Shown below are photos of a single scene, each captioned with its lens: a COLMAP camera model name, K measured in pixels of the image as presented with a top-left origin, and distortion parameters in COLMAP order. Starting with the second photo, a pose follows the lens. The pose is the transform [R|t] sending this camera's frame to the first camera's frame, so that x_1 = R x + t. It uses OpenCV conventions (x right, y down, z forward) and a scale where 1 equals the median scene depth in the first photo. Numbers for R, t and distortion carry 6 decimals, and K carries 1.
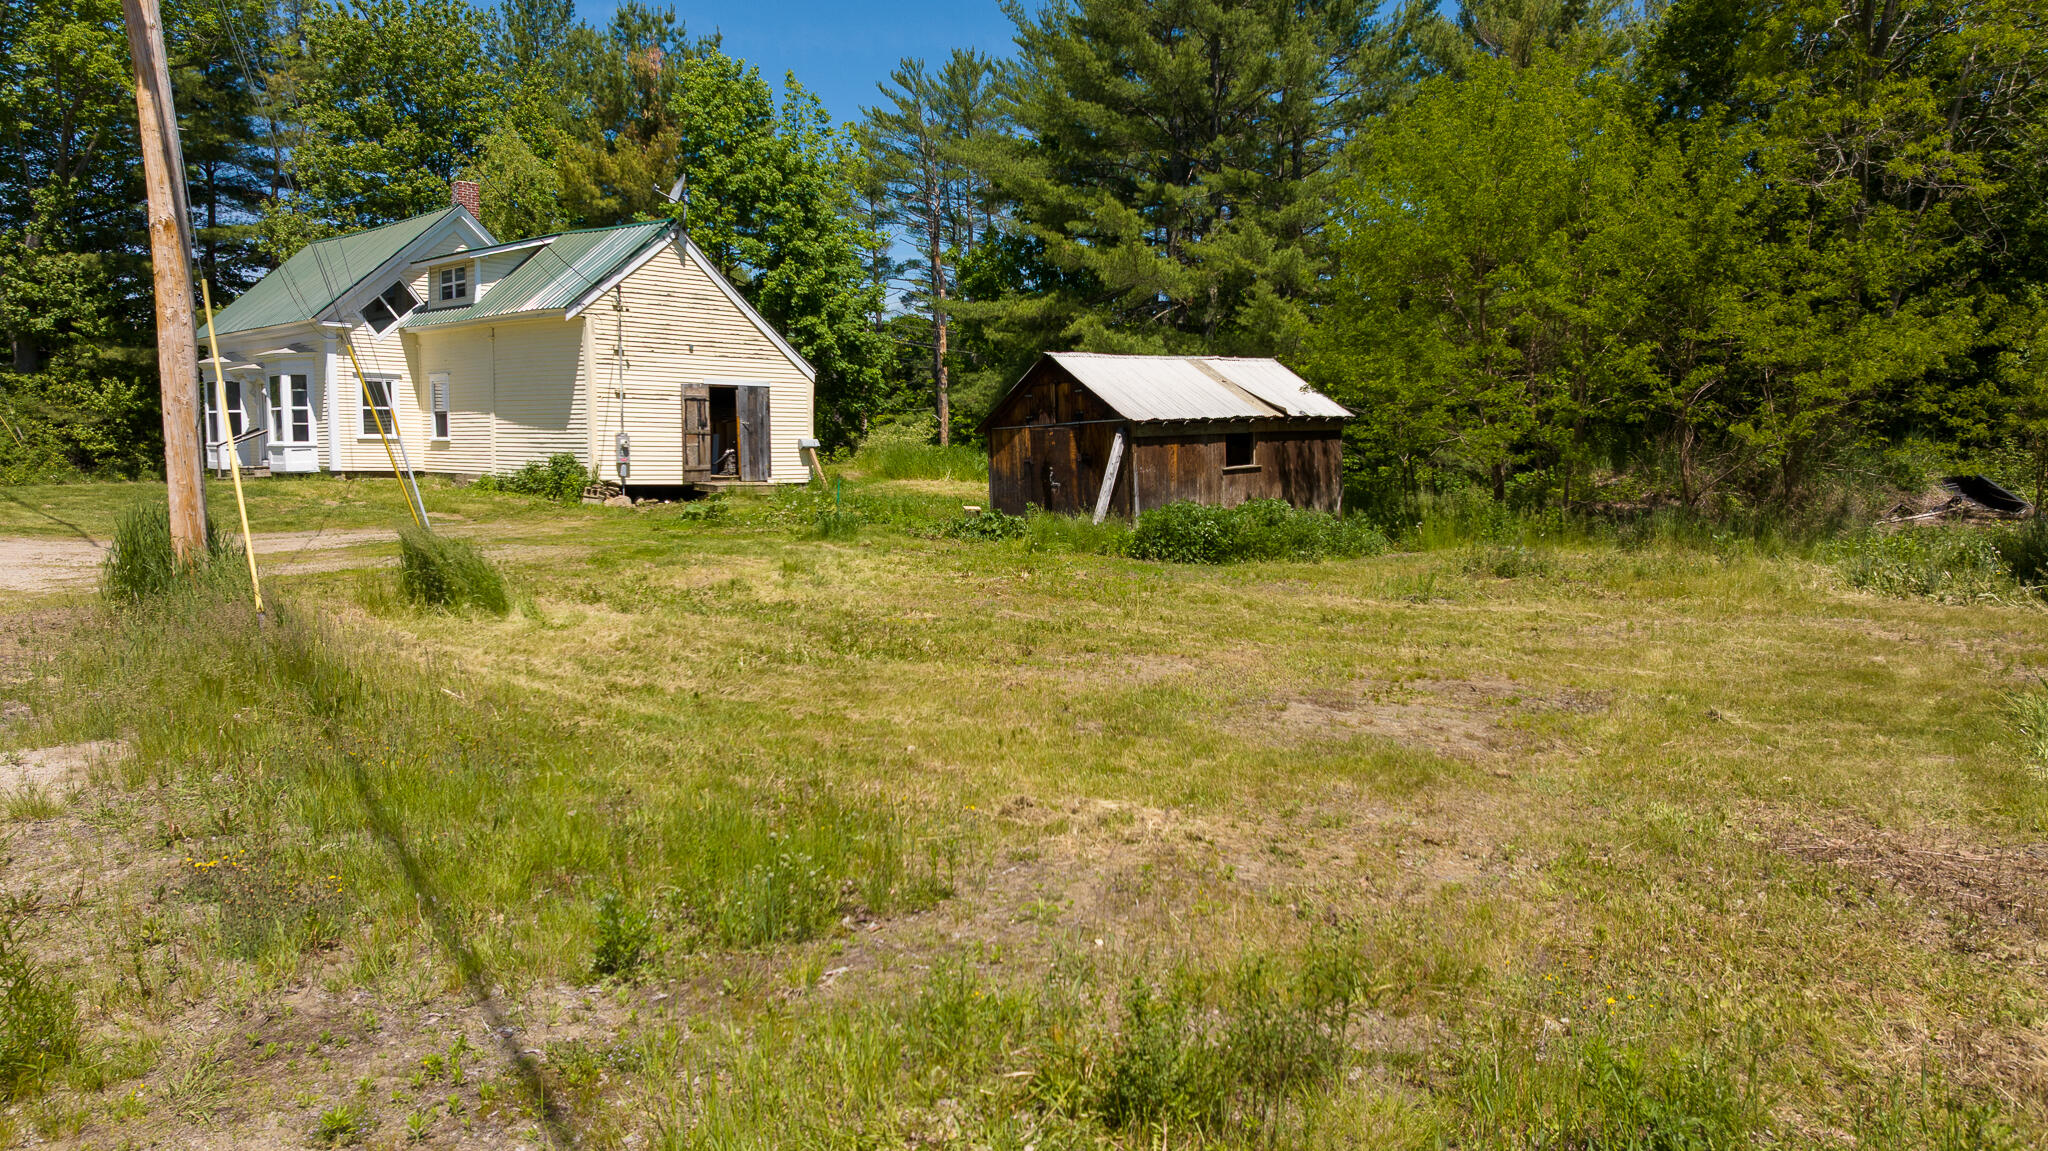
lens RADIAL K [[1458.6, 0, 1038.0], [0, 1458.6, 571.7], [0, 0, 1]] dist [-0.014237, 0.002775]
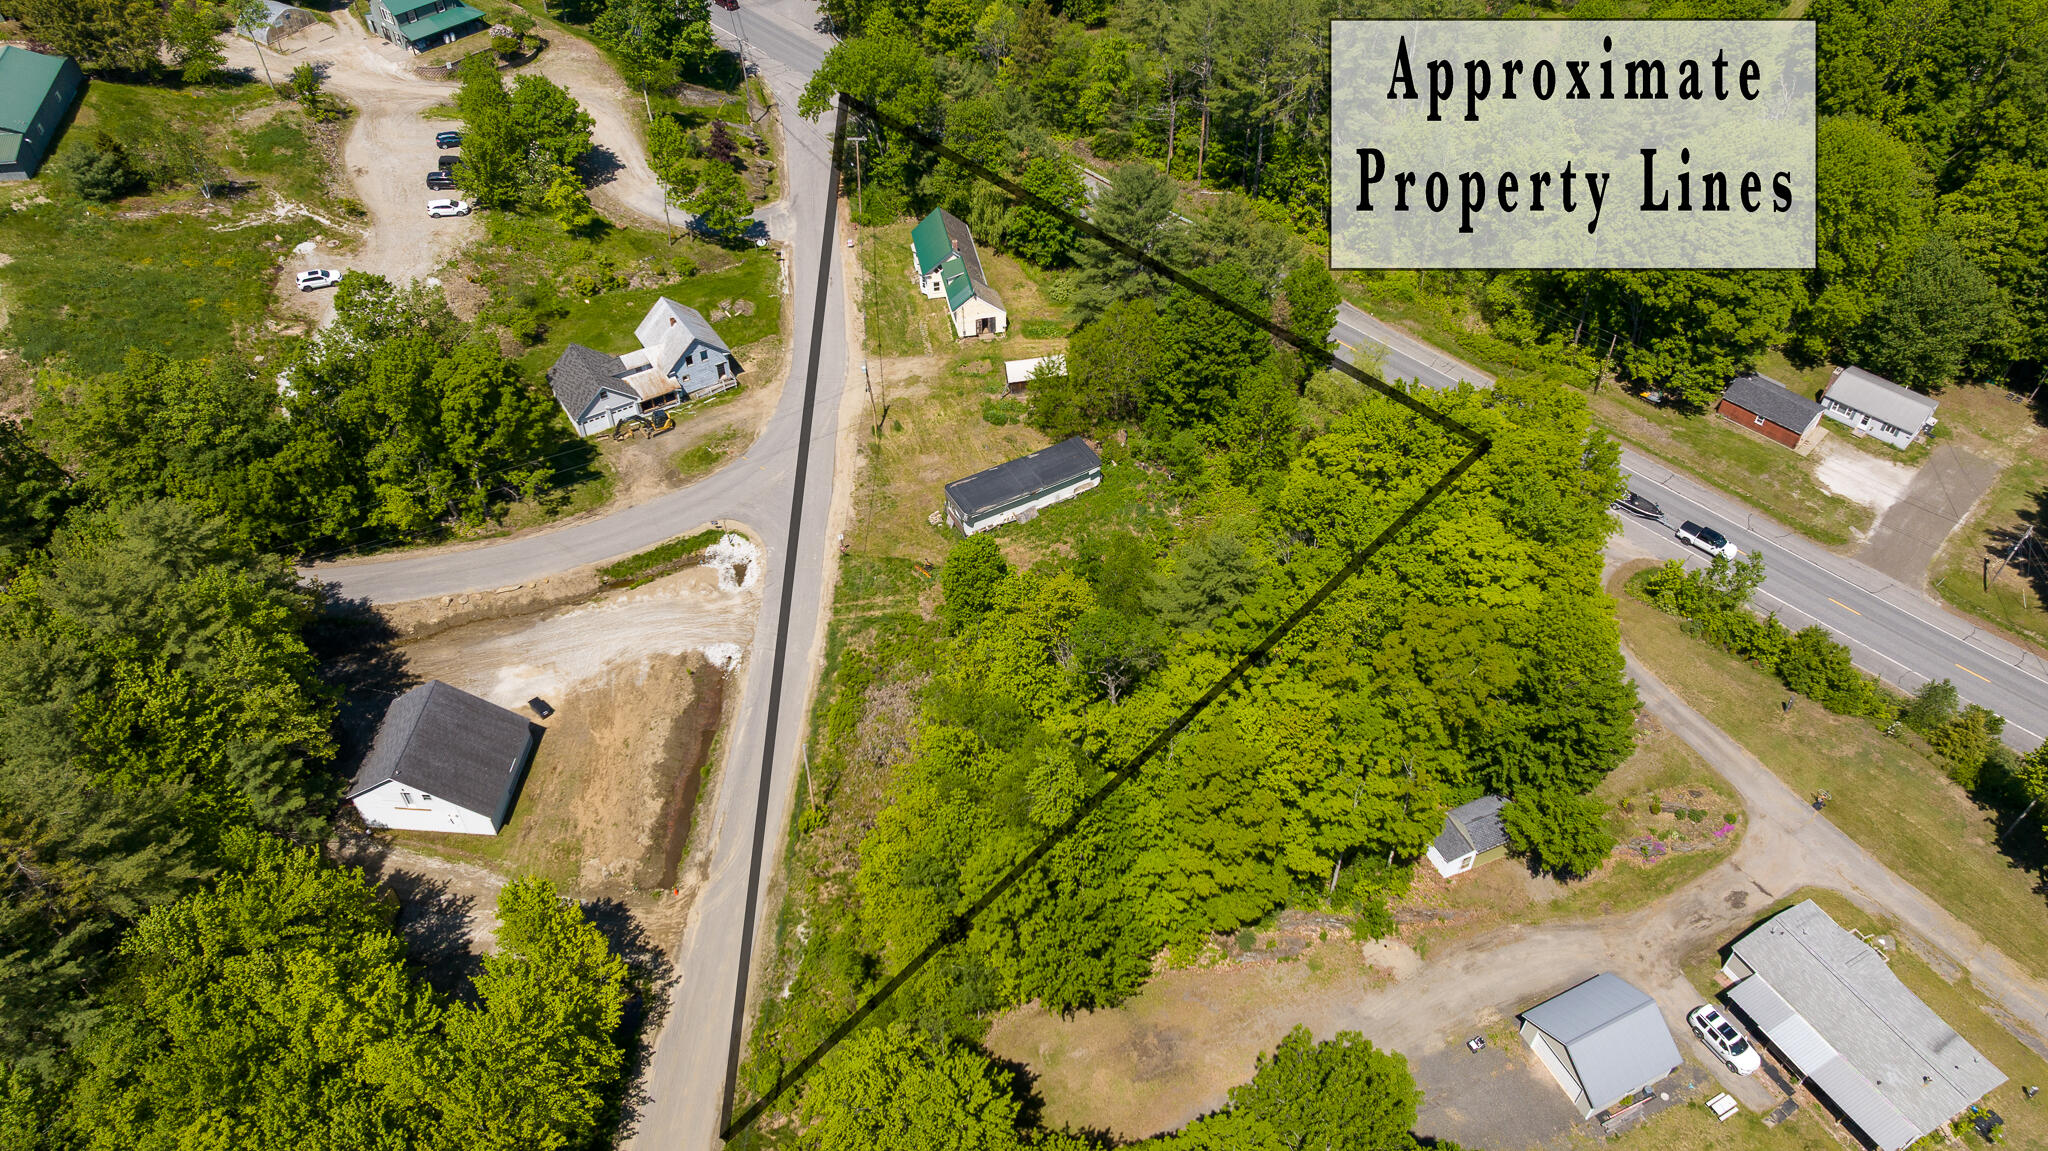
lens RADIAL K [[1458.6, 0, 1038.0], [0, 1458.6, 571.7], [0, 0, 1]] dist [-0.014237, 0.002775]
pose [[0.837075, 0.385695, -0.388001, 2.169787], [-0.056015, 0.765906, 0.640508, -2.606828], [0.544213, -0.514419, 0.662726, -2.645167]]
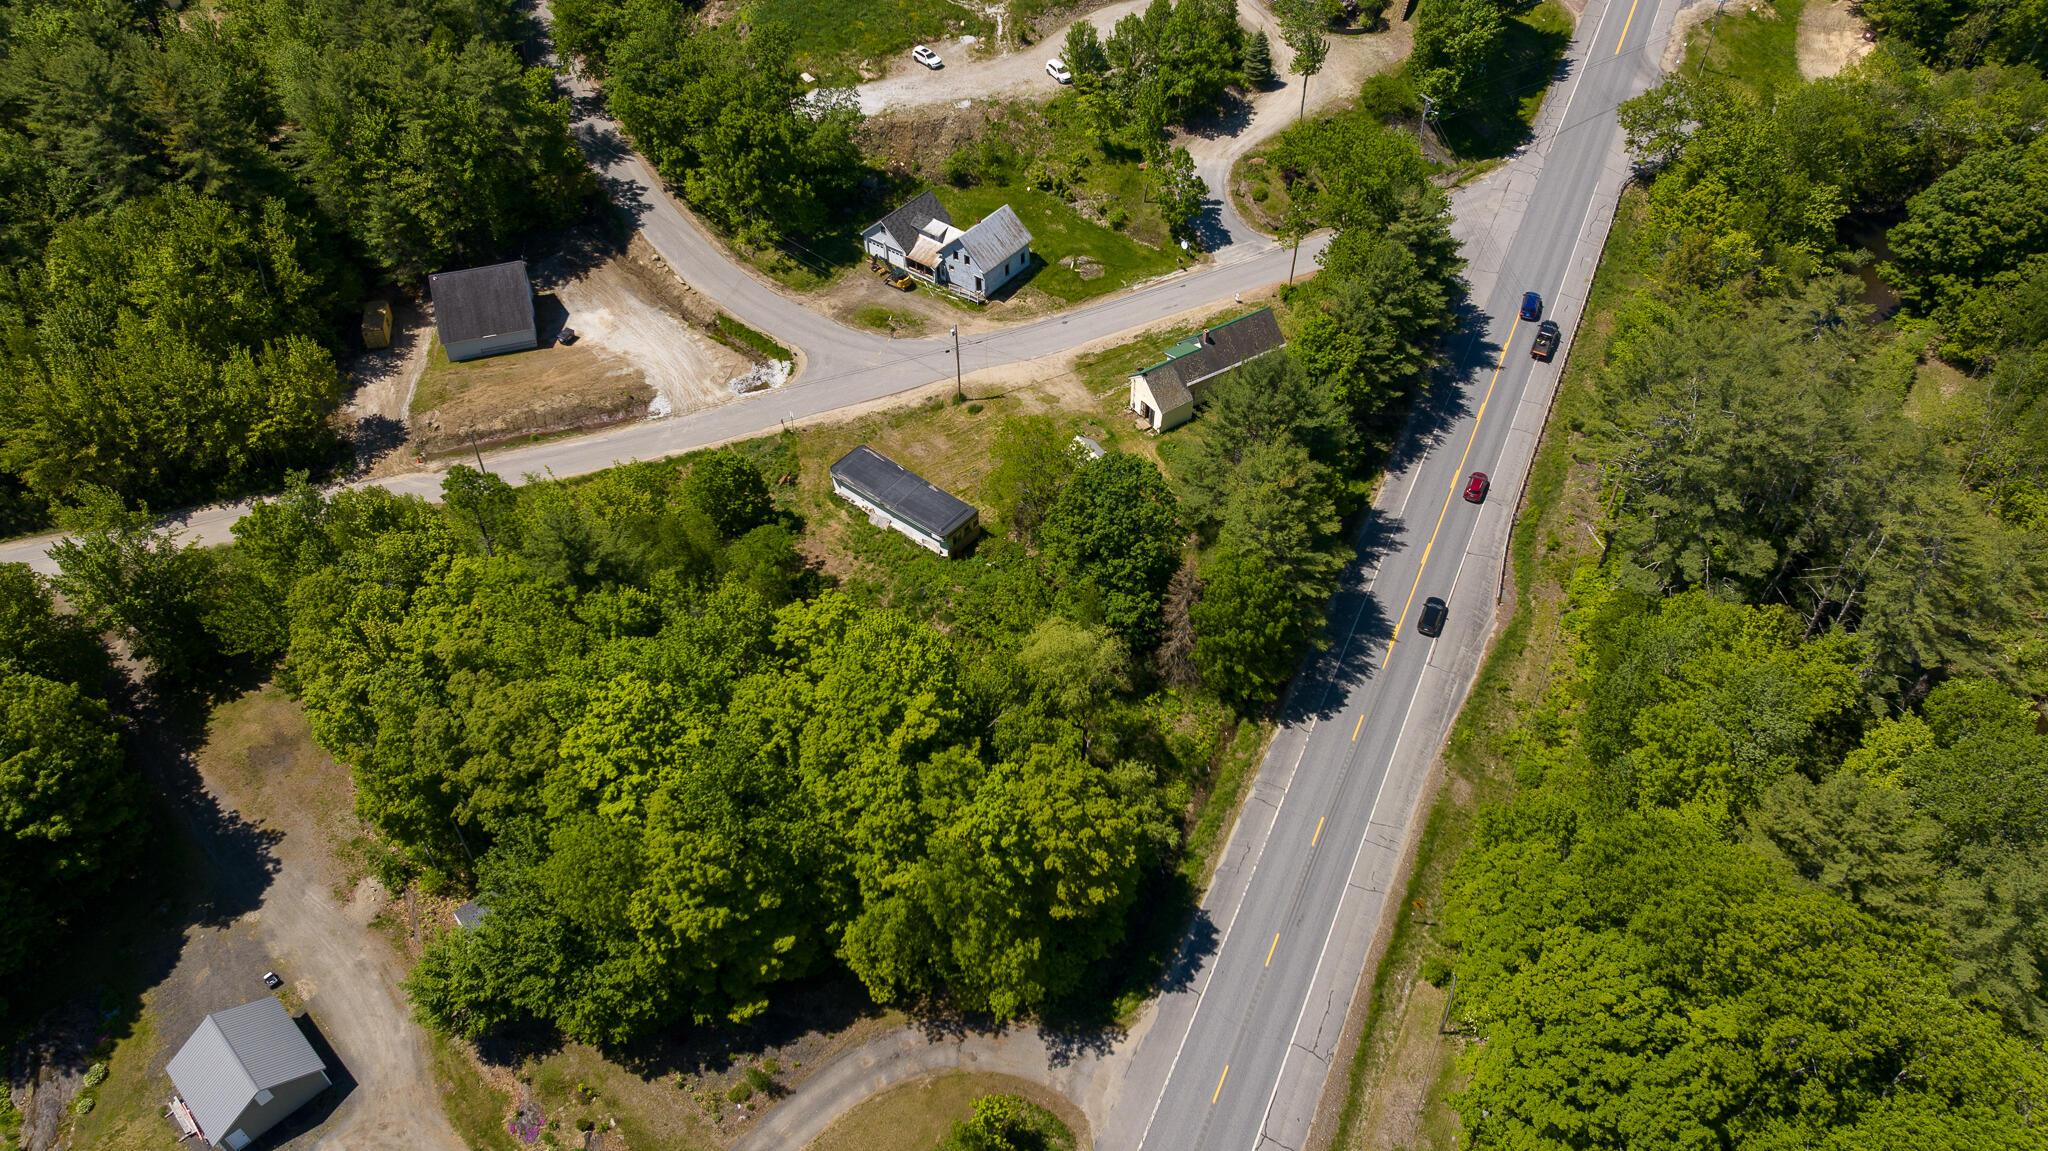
lens RADIAL K [[1437.0, 0, 996.4], [0, 1437.0, 579.2], [0, 0, 1]] dist [-0.005968, -0.000254]
pose [[-0.244473, 0.688787, -0.682499, 3.293156], [-0.072167, 0.688980, 0.721178, -2.898864], [0.966967, 0.225562, -0.118729, 1.125833]]
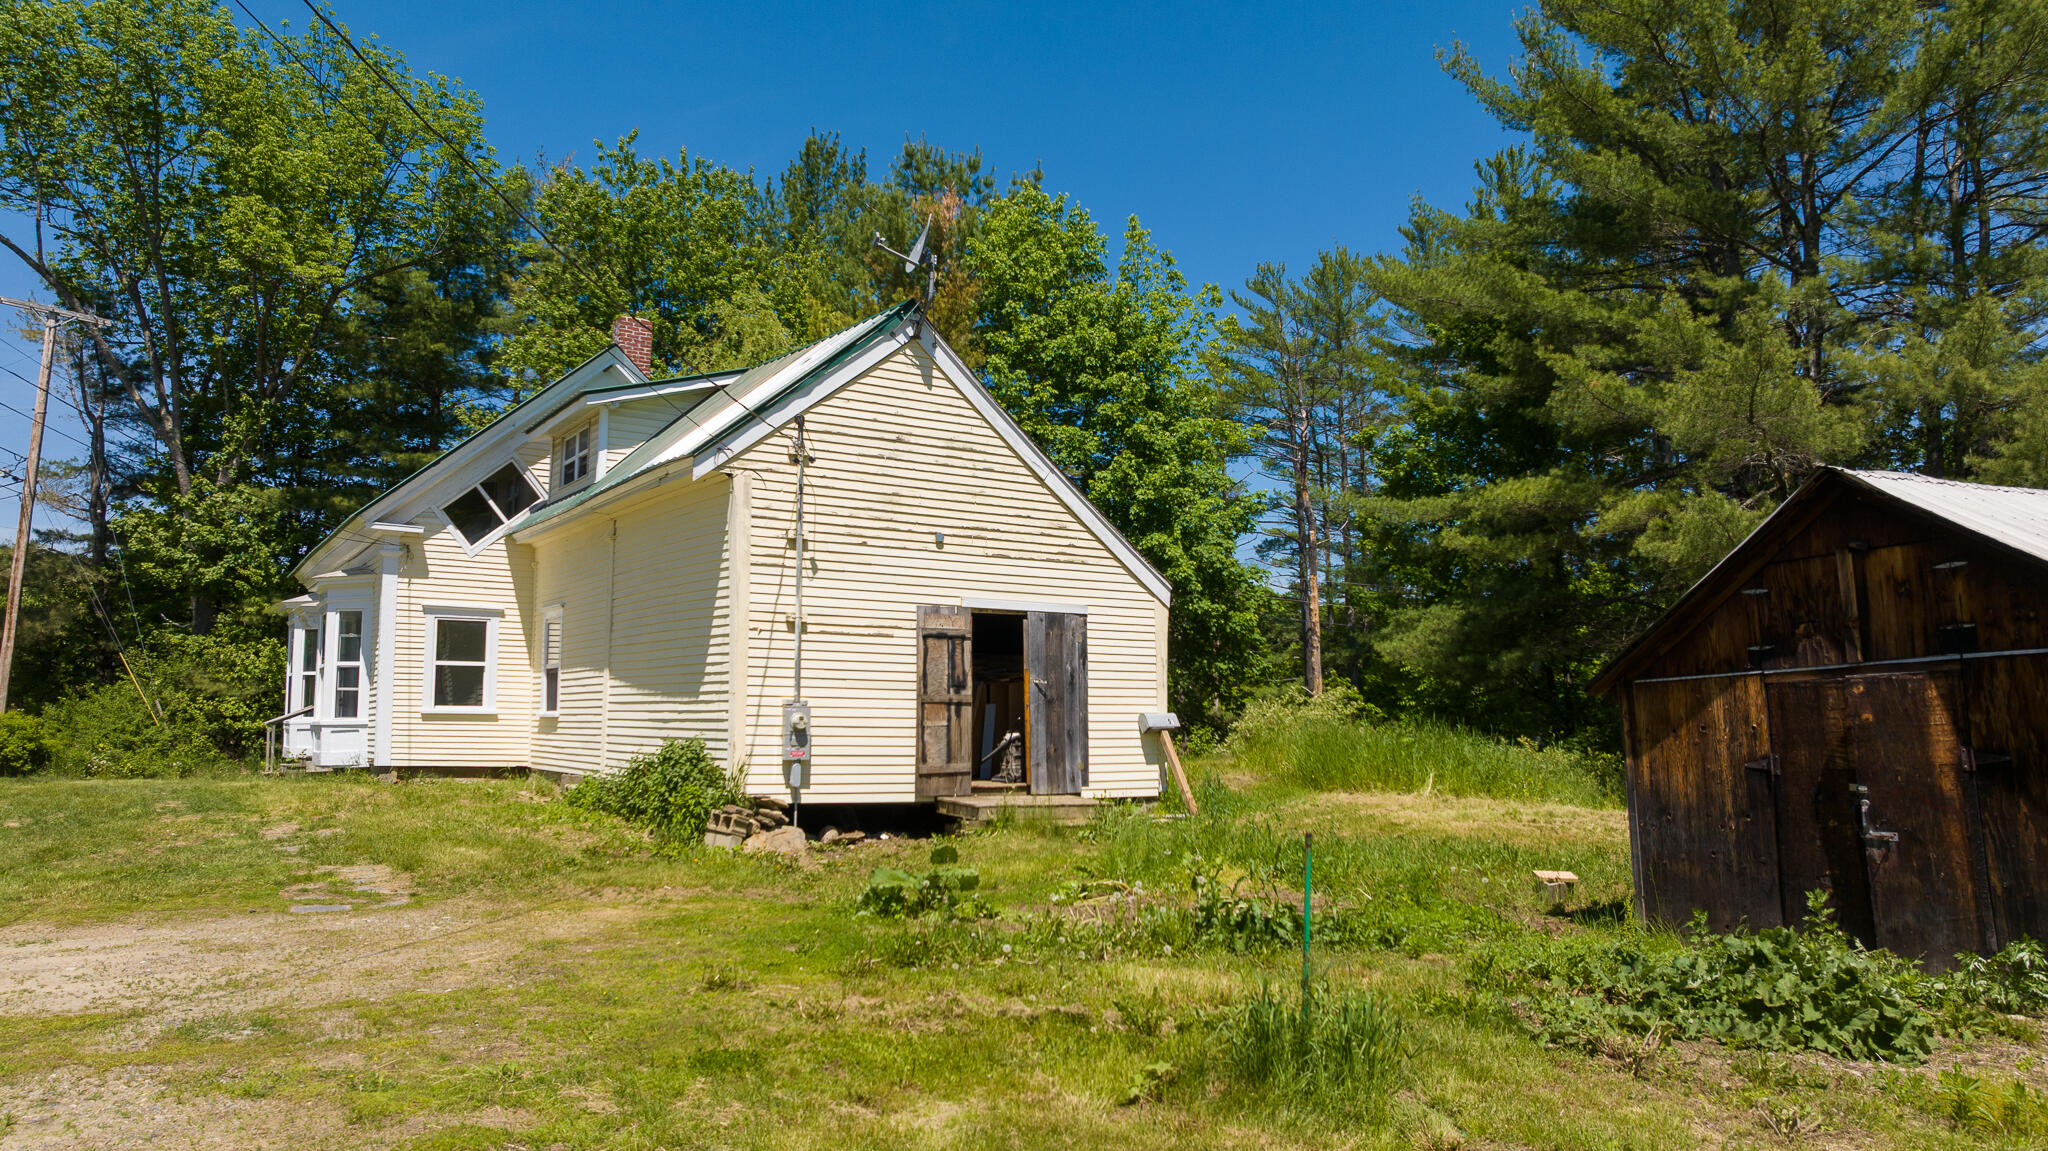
lens RADIAL K [[1458.6, 0, 1038.0], [0, 1458.6, 571.7], [0, 0, 1]] dist [-0.014237, 0.002775]
pose [[0.974148, -0.024343, -0.224597, -0.078387], [-0.018624, 0.982141, -0.187225, -0.040468], [0.225143, 0.186567, 0.956297, 0.463734]]
